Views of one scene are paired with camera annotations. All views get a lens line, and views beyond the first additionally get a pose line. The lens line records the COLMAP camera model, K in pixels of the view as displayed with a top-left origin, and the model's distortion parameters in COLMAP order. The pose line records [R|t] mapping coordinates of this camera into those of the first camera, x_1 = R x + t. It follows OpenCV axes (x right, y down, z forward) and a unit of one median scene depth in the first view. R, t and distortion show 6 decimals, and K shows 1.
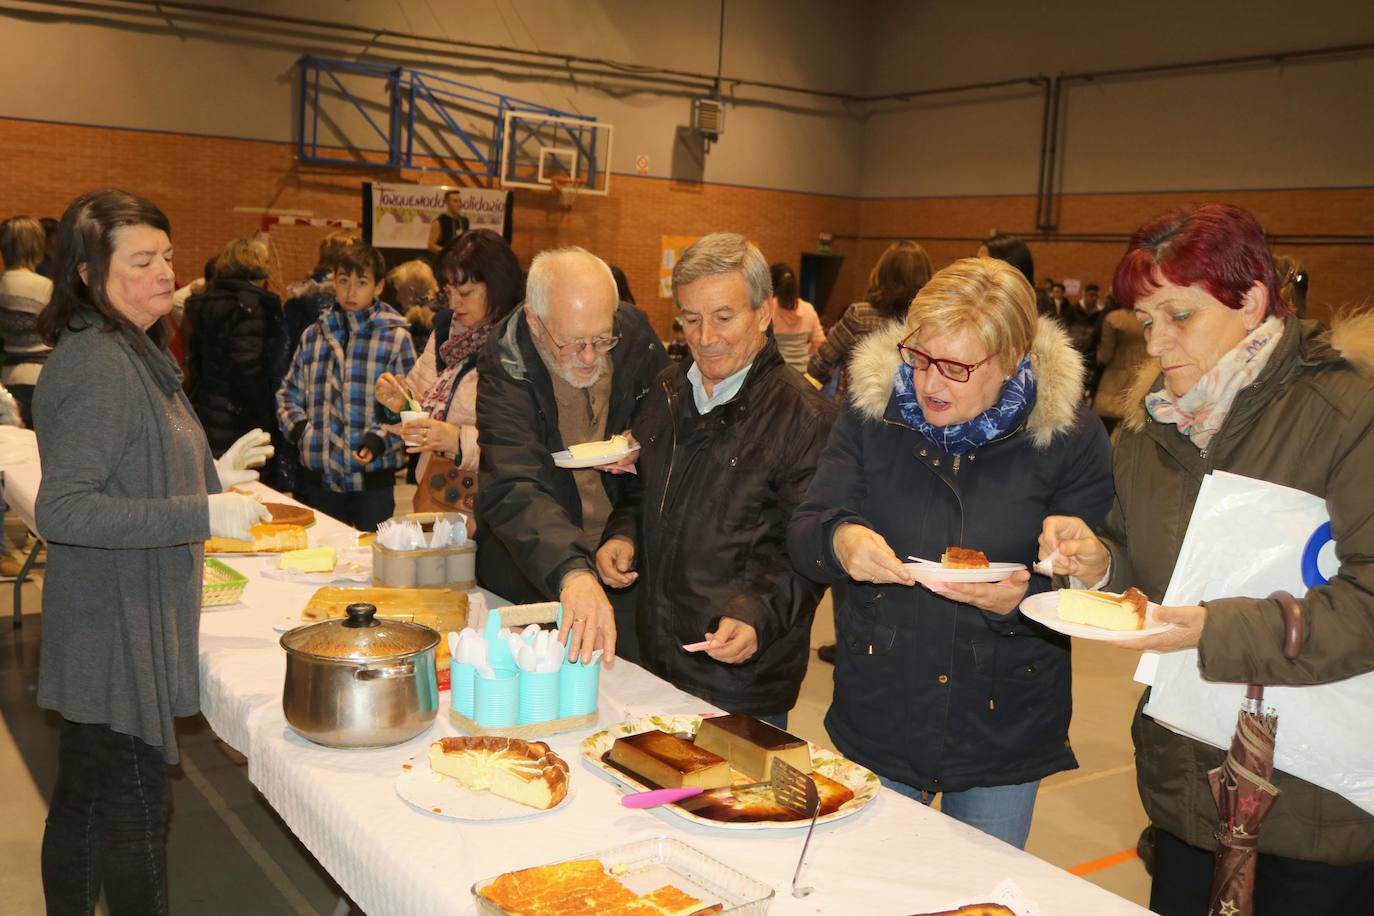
lens RADIAL K [[1348.0, 0, 656.7], [0, 1348.0, 459.5], [0, 0, 1]] dist [-0.126833, 0.159090]
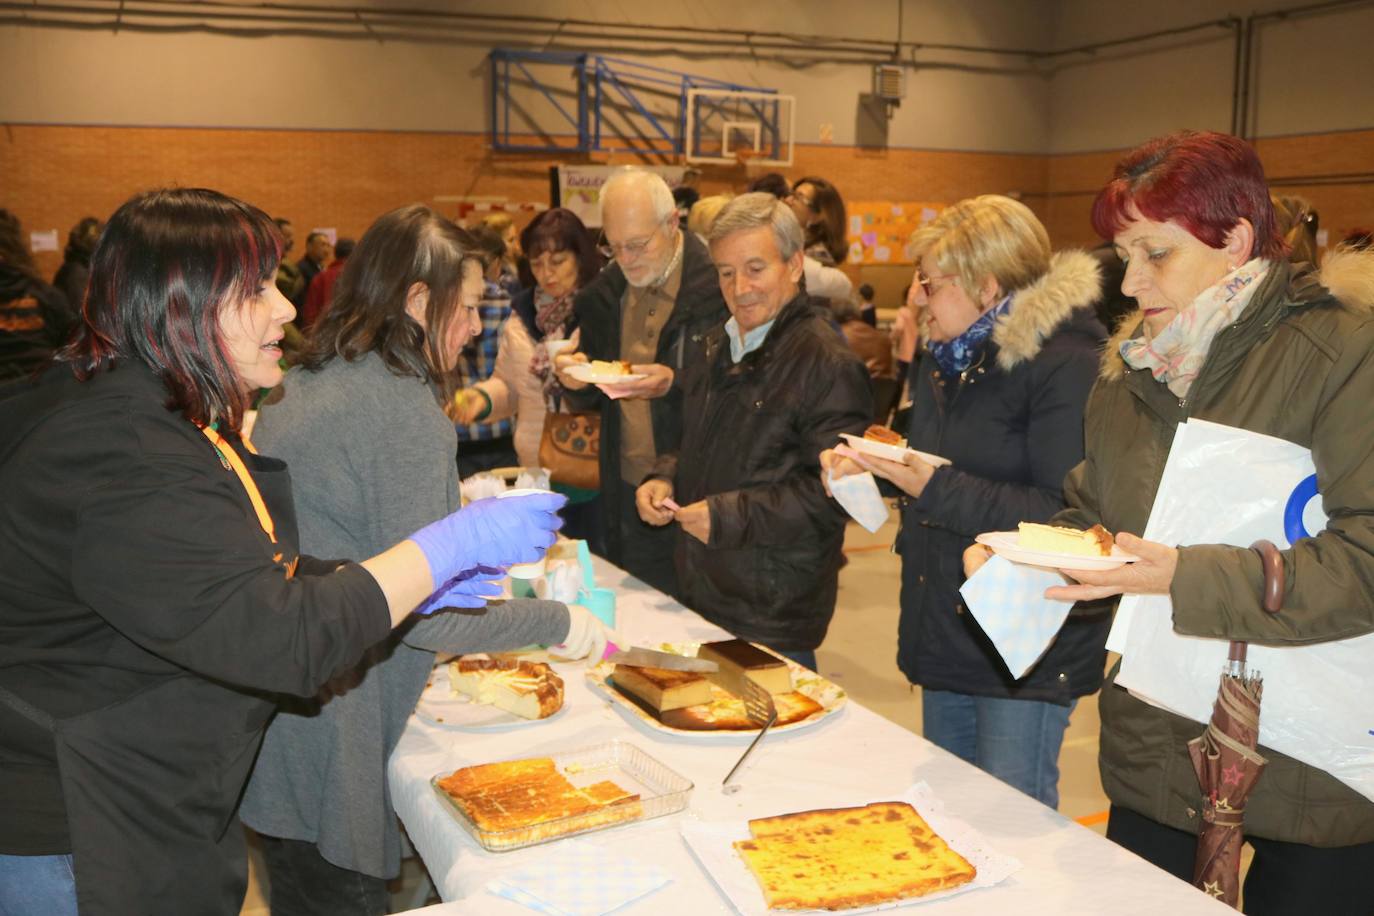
lens RADIAL K [[1305.9, 0, 664.3], [0, 1305.9, 459.0], [0, 0, 1]] dist [-0.140155, 0.160462]
pose [[0.986819, -0.027363, -0.159497, 0.020047], [0.031435, 0.999240, 0.023062, 0.000433], [0.158745, -0.027772, 0.986929, 0.005696]]
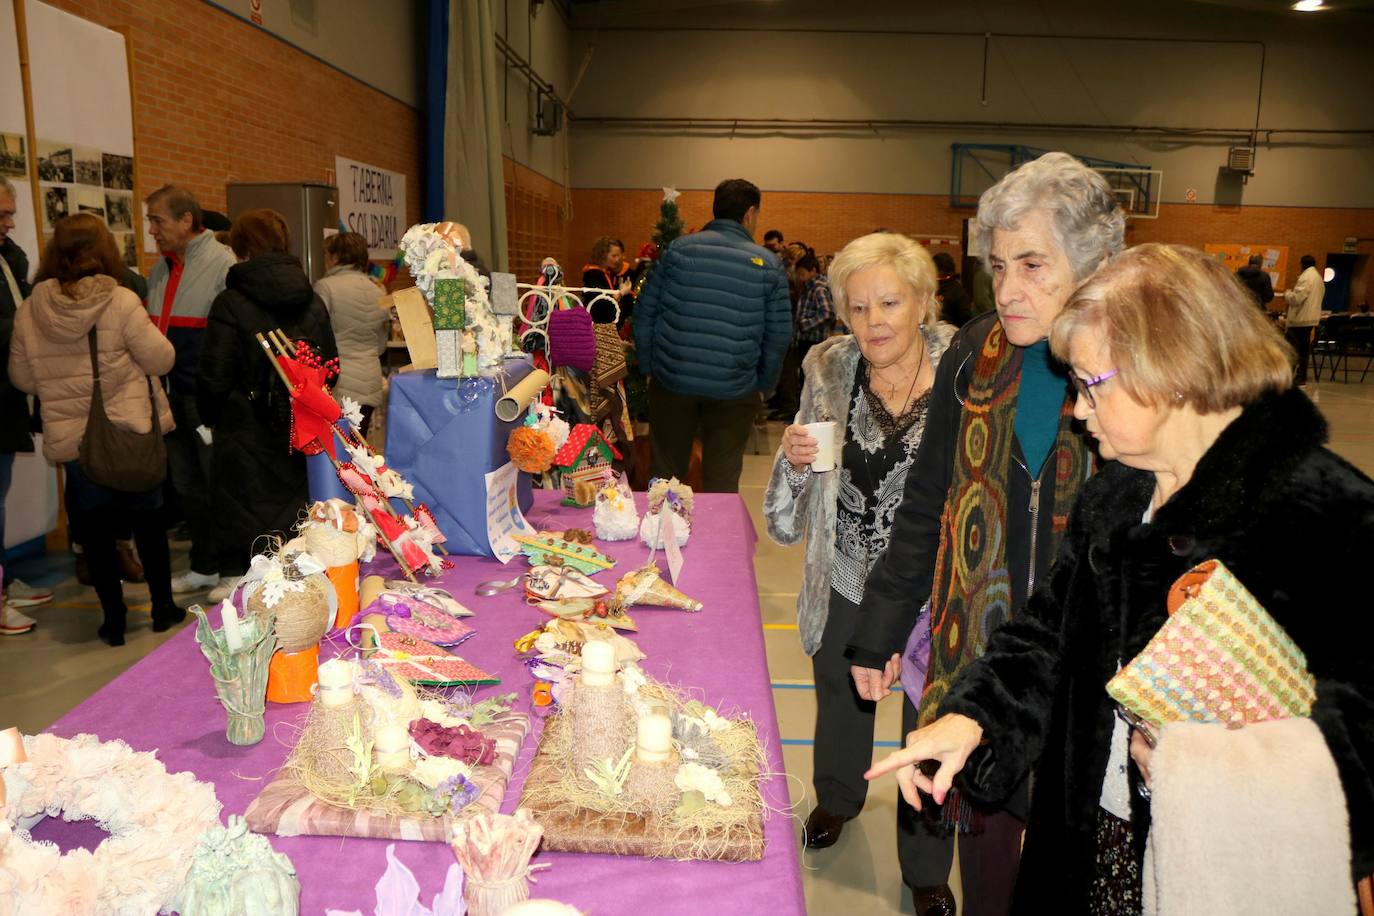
lens RADIAL K [[1182.6, 0, 687.0], [0, 1182.6, 458.0], [0, 0, 1]] dist [-0.172365, 0.192344]
pose [[0.815552, 0.062629, -0.575285, 0.309728], [-0.054183, 0.998023, 0.031838, 0.060610], [0.576141, 0.005206, 0.817333, -0.369252]]
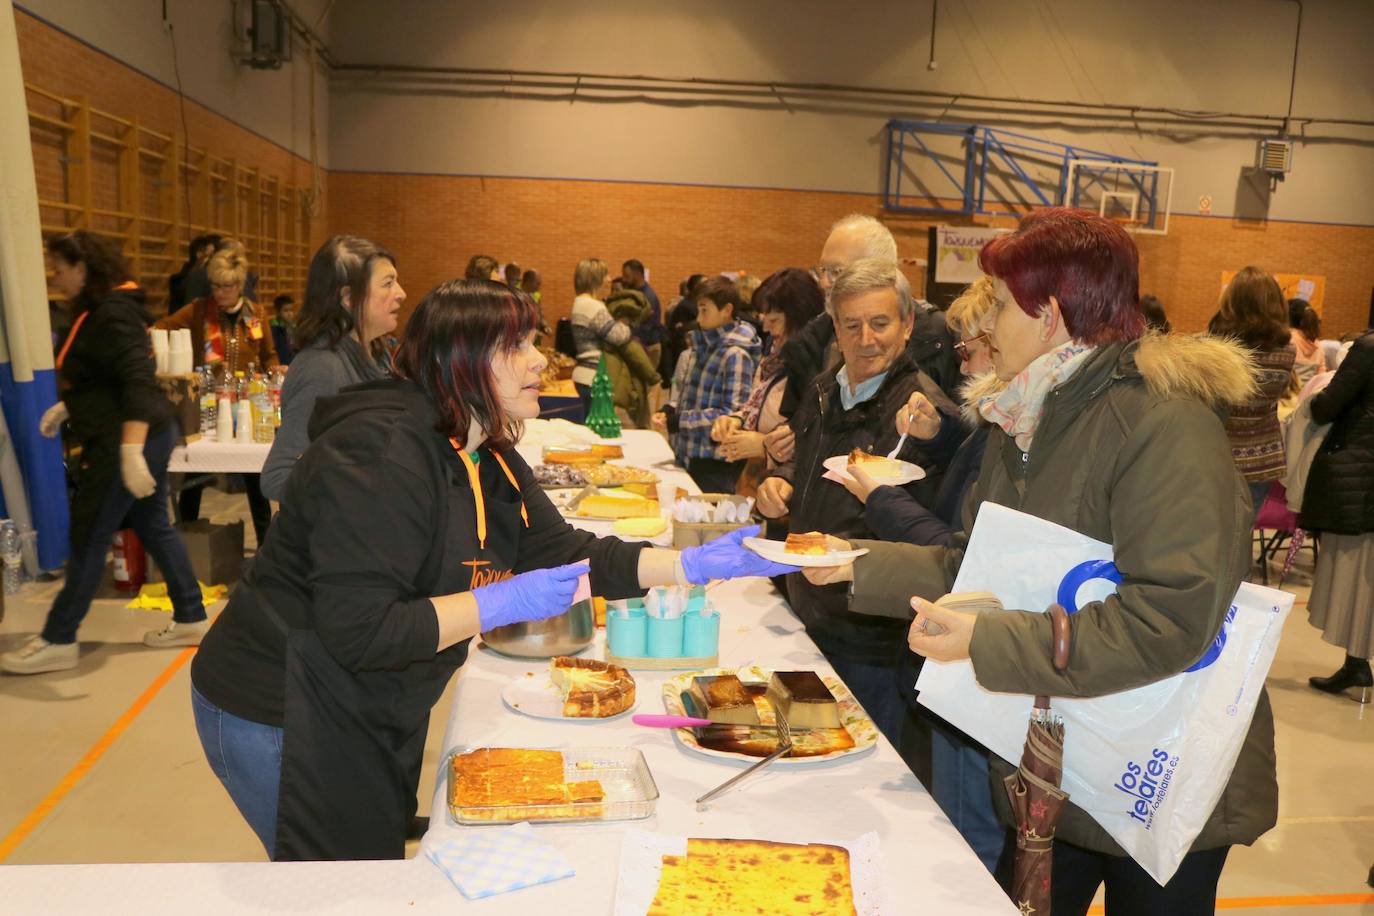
lens RADIAL K [[1182.6, 0, 687.0], [0, 1182.6, 458.0], [0, 0, 1]] dist [-0.172365, 0.192344]
pose [[0.888708, 0.051144, -0.455613, 0.054527], [-0.055440, 0.998454, 0.003939, 0.000240], [0.455110, 0.021758, 0.890169, 0.007544]]
